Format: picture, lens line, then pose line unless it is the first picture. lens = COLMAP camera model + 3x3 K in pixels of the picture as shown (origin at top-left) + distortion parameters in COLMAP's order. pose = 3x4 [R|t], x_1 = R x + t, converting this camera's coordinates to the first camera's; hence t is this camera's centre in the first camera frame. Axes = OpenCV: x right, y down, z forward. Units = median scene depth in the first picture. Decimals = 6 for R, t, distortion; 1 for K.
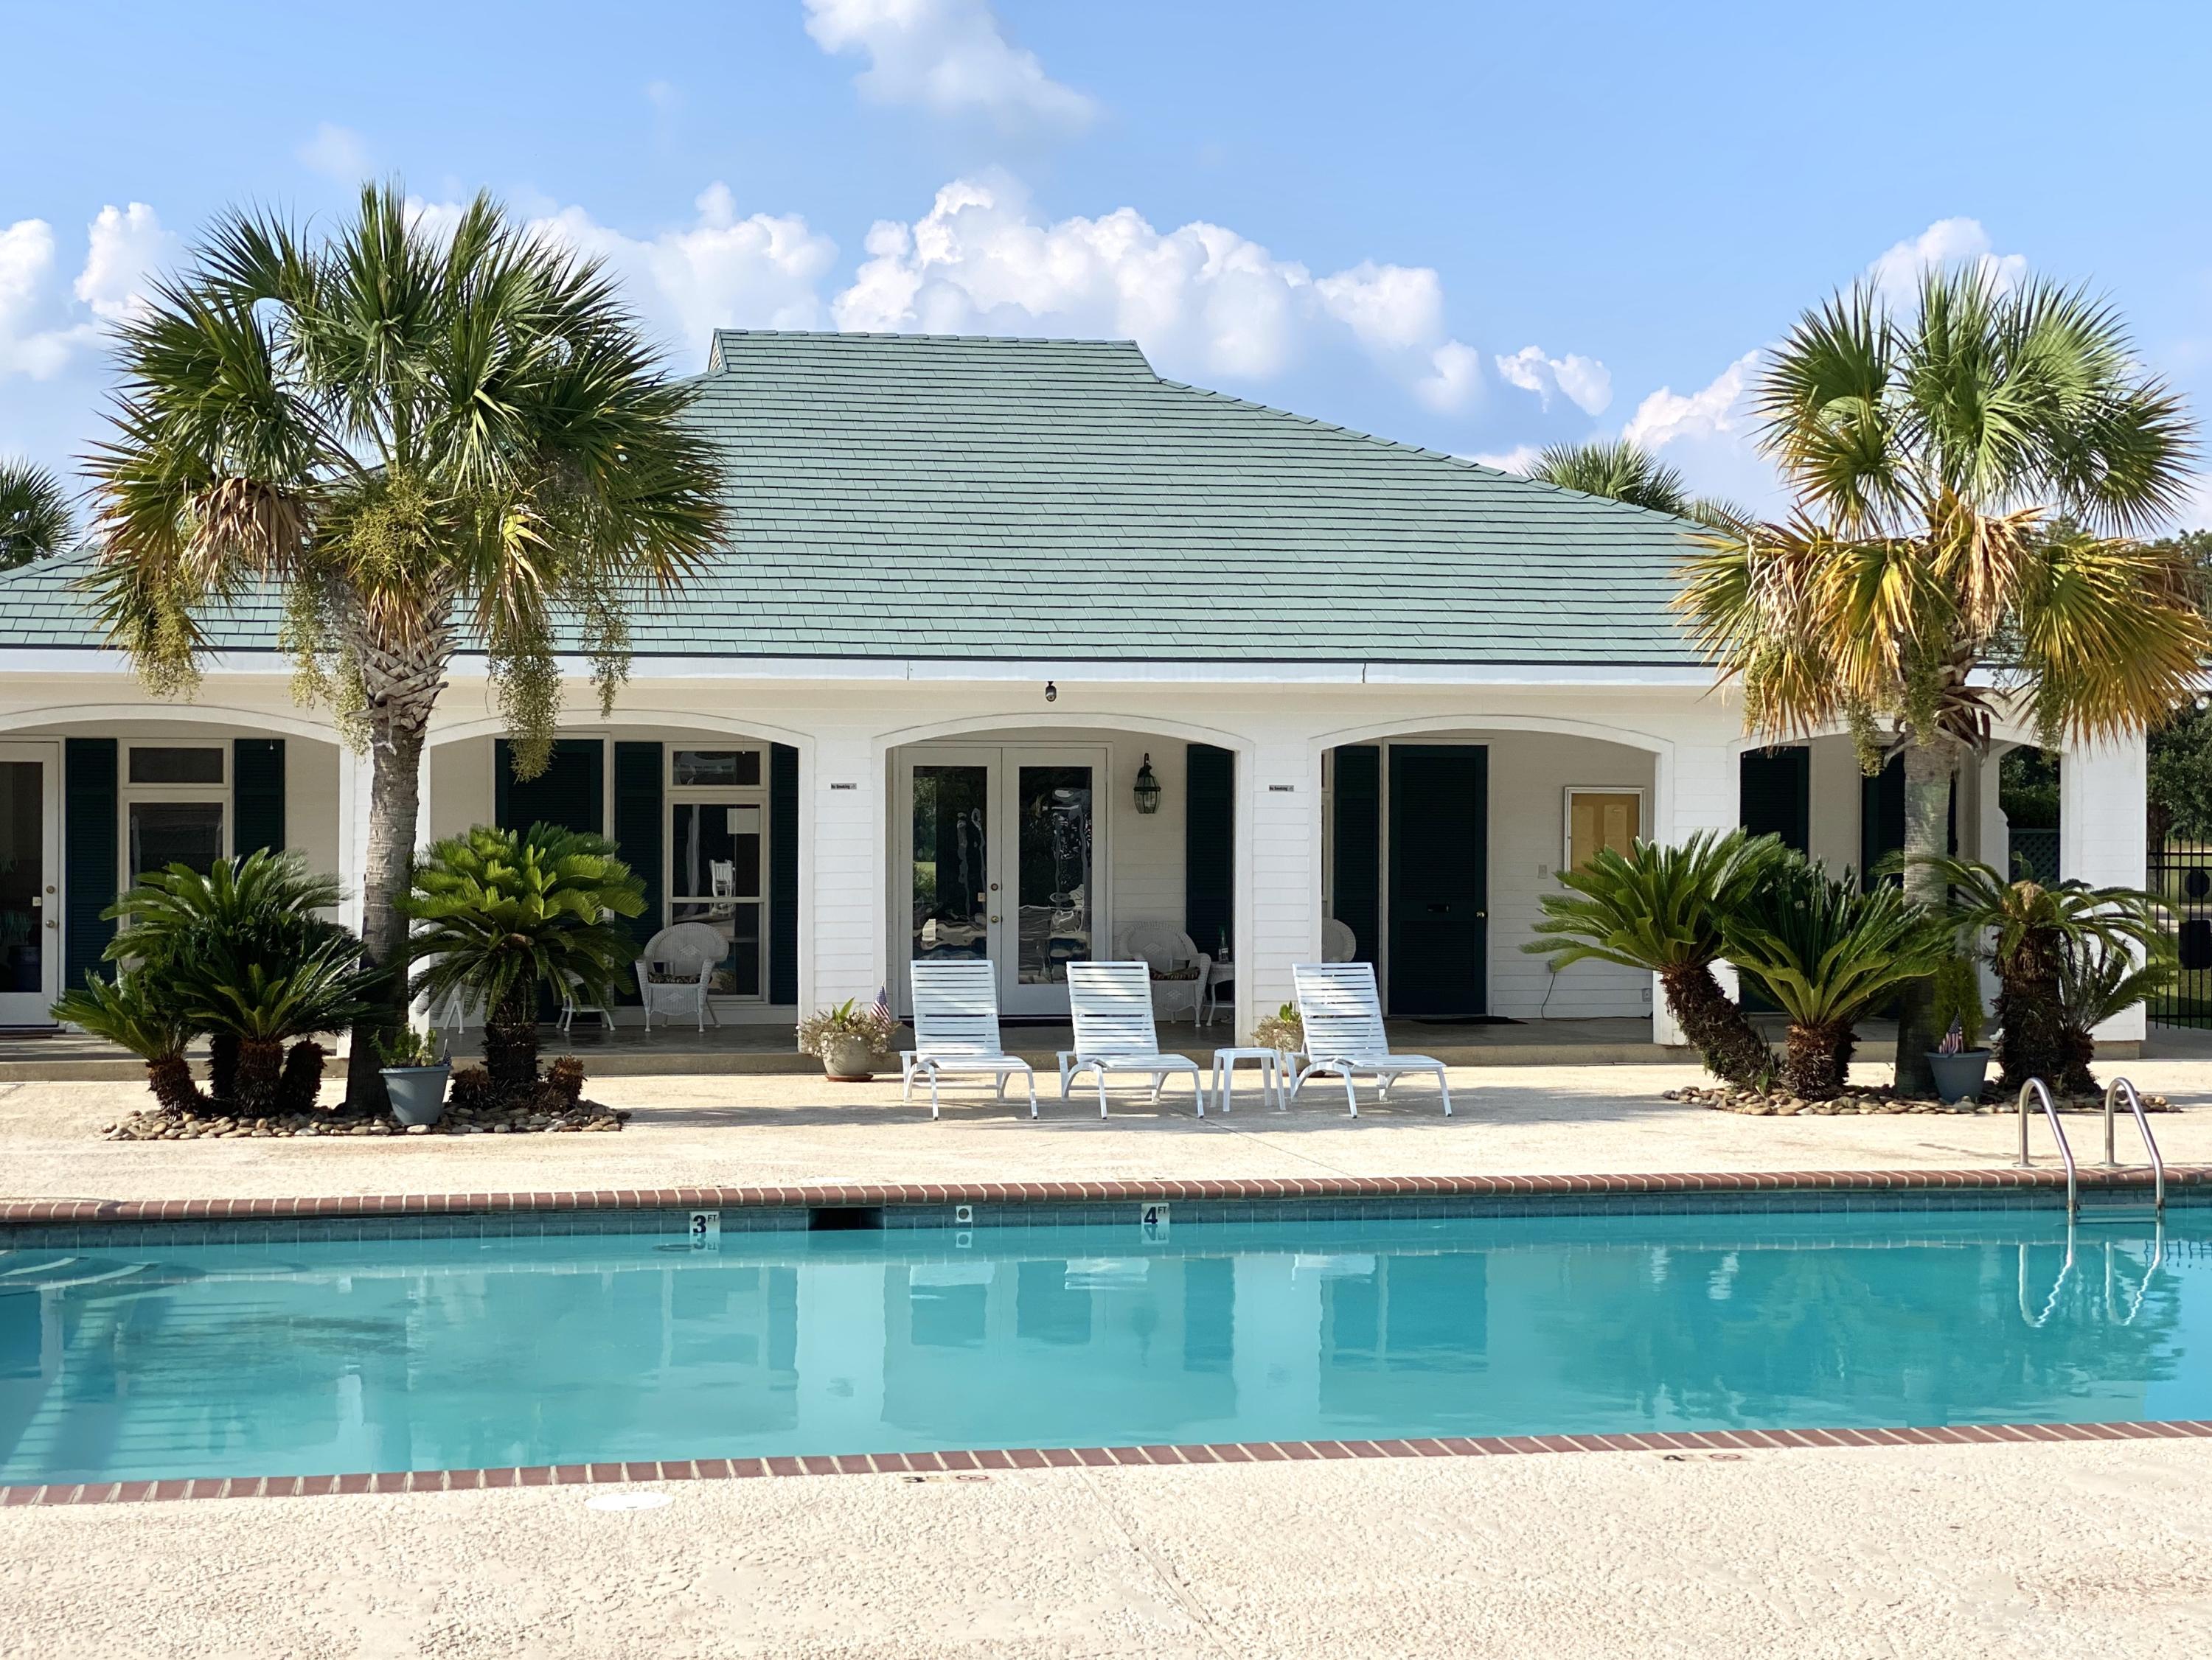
lens RADIAL K [[4015.6, 0, 1106.0], [0, 4015.6, 830.0], [0, 0, 1]] dist [0.140972, 0.005896]
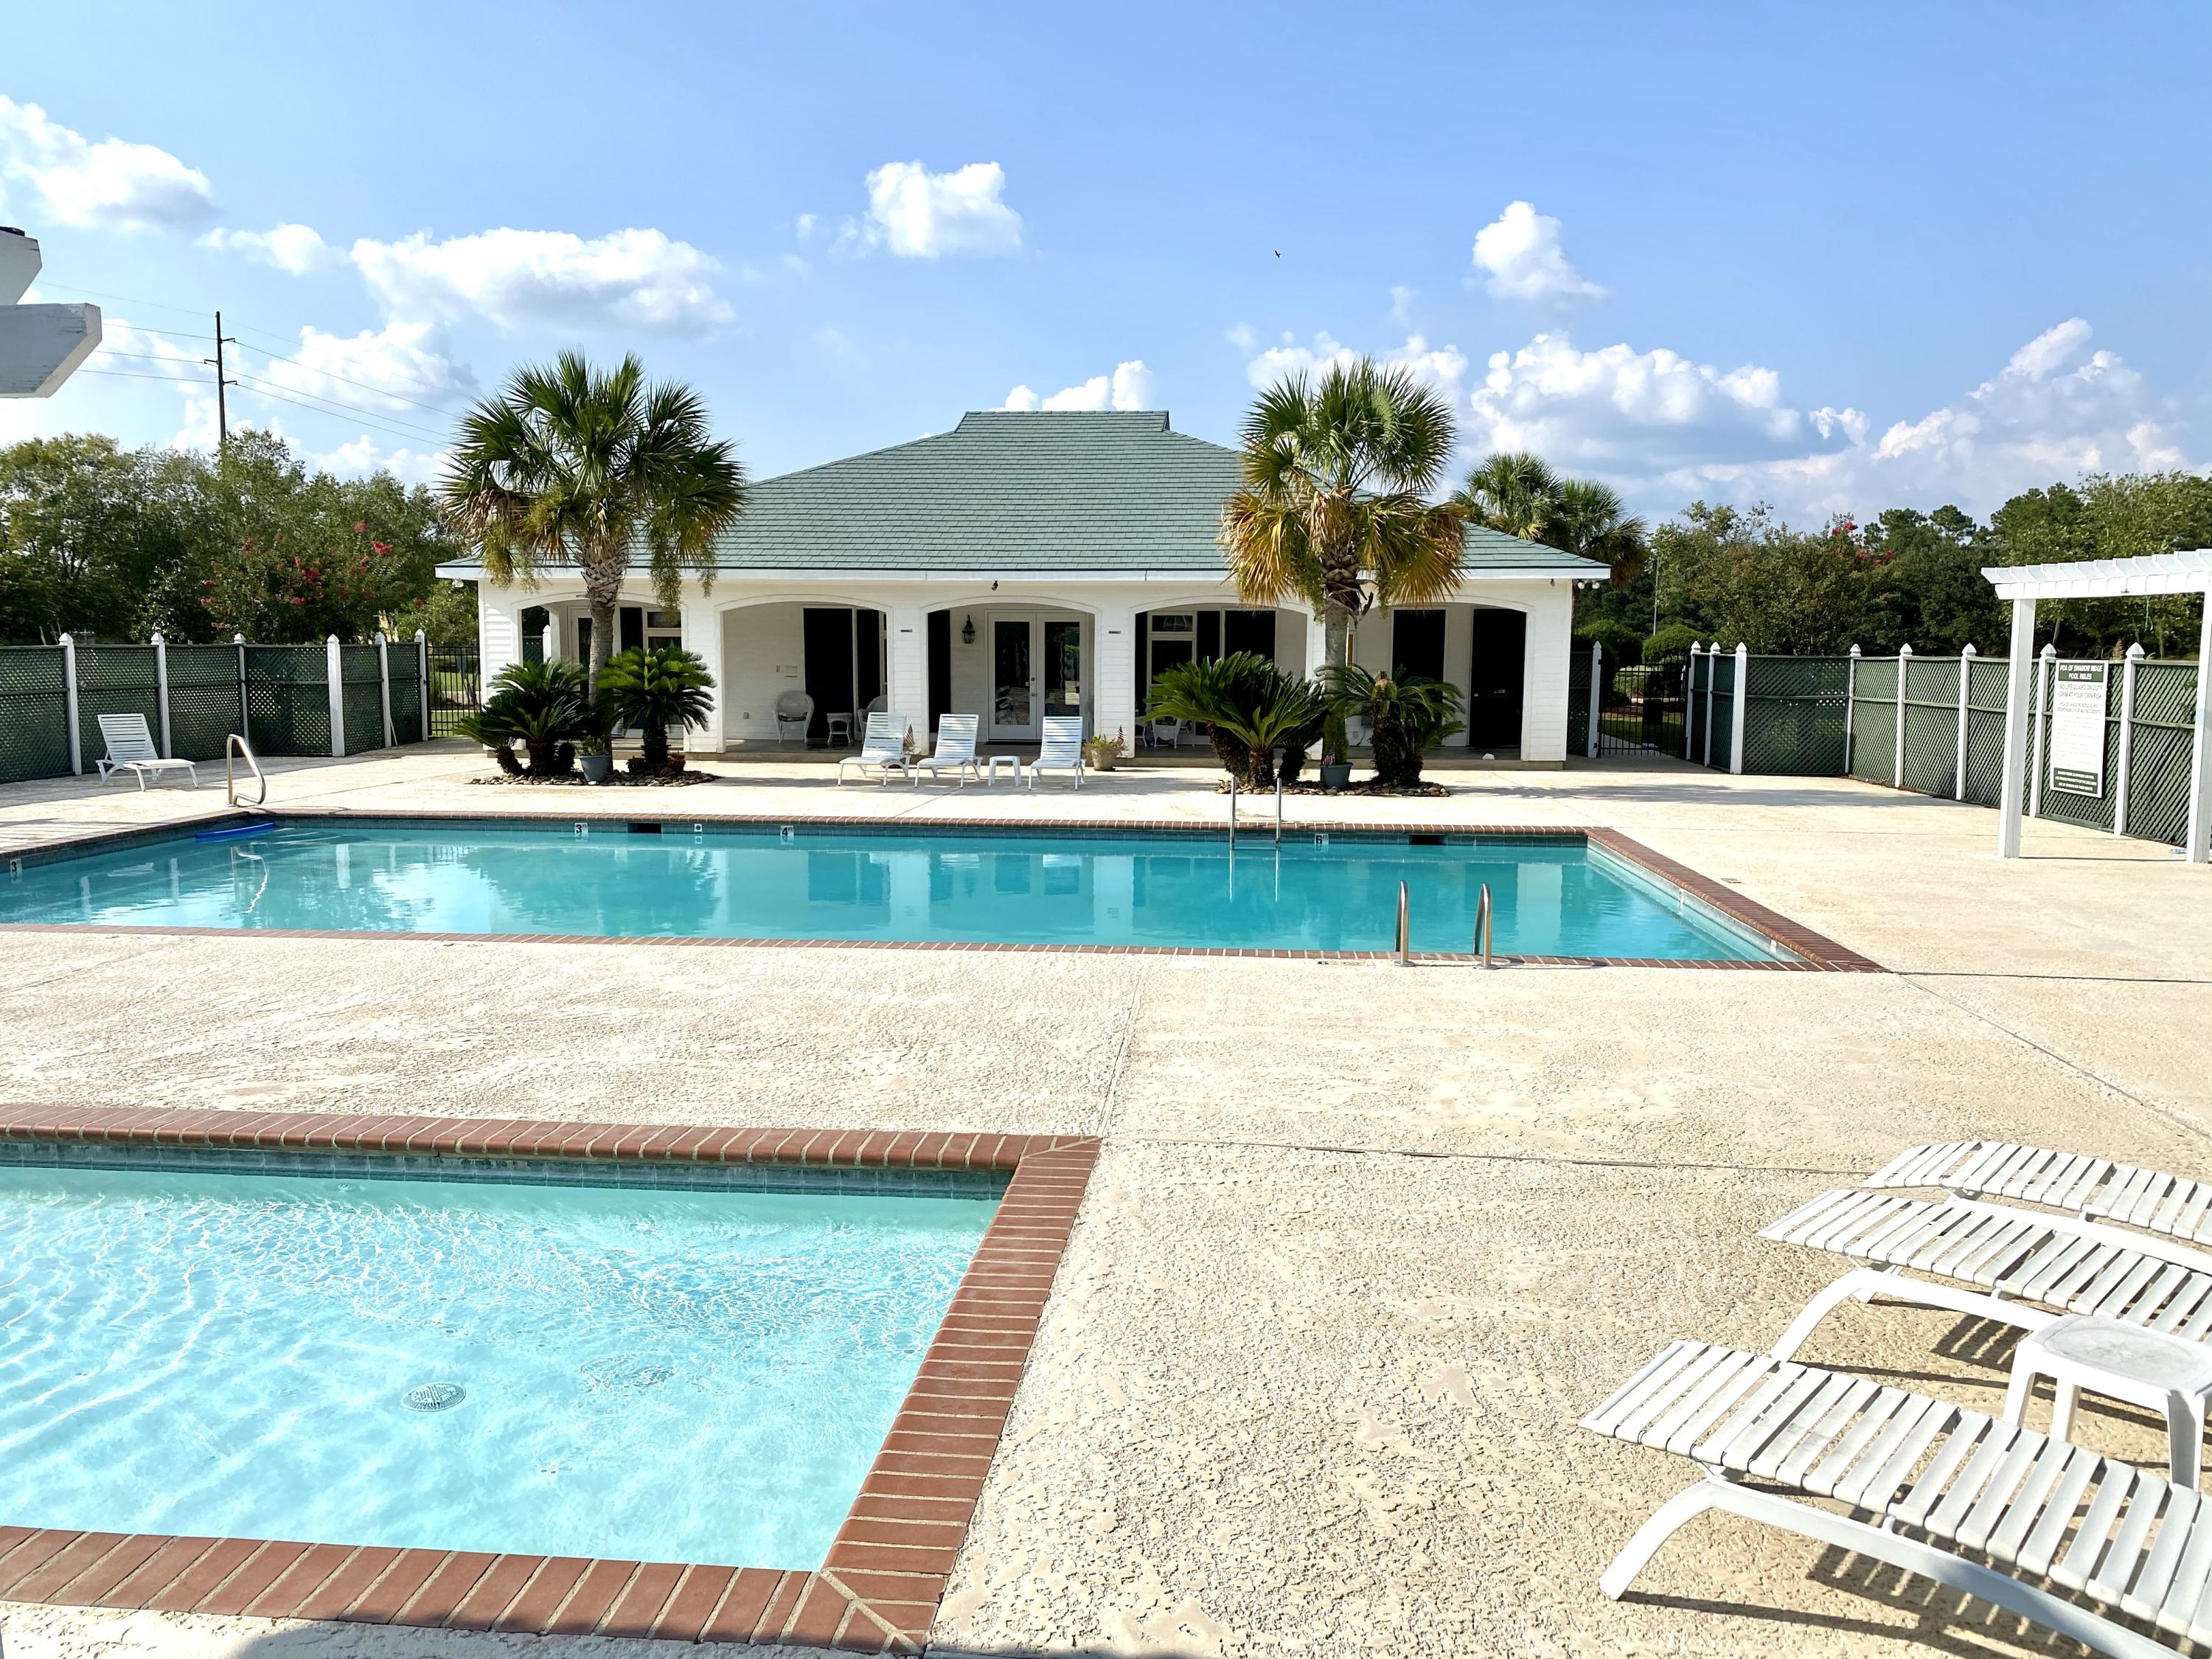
lens RADIAL K [[1877.3, 0, 1099.4], [0, 1877.3, 853.6], [0, 0, 1]] dist [0.113725, -0.004106]
pose [[0.954410, 0.035672, -0.296358, 0.377393], [-0.004332, 0.994384, 0.105741, 0.000758], [0.298466, -0.099637, 0.949205, 0.076671]]
